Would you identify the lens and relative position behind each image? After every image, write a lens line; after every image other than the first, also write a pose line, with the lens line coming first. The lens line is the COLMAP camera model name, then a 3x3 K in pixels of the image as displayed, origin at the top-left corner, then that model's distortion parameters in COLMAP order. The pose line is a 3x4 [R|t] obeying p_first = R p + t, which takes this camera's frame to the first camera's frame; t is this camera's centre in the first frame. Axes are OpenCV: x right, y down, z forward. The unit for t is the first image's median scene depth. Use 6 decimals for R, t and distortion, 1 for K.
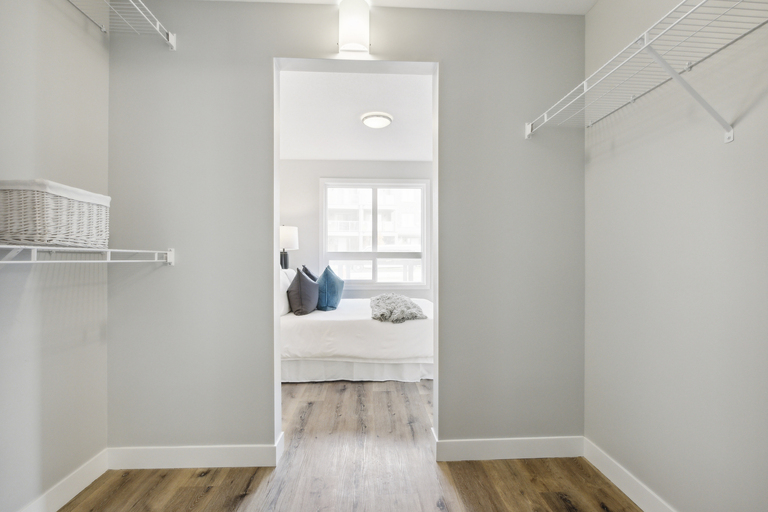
lens RADIAL K [[355.4, 0, 385.0], [0, 355.4, 253.6], [0, 0, 1]] dist [-0.000266, -0.000172]
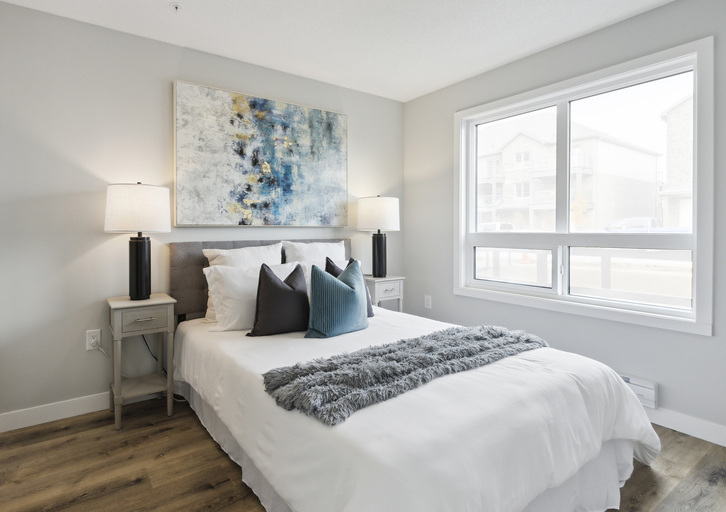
lens RADIAL K [[383.9, 0, 319.5], [0, 383.9, 229.5], [0, 0, 1]] dist [-0.000870, -0.000175]
pose [[0.500390, 0.001120, -0.865799, 0.304022], [0.012093, 0.999893, 0.008283, -0.021207], [0.865716, -0.014615, 0.500323, 0.509616]]
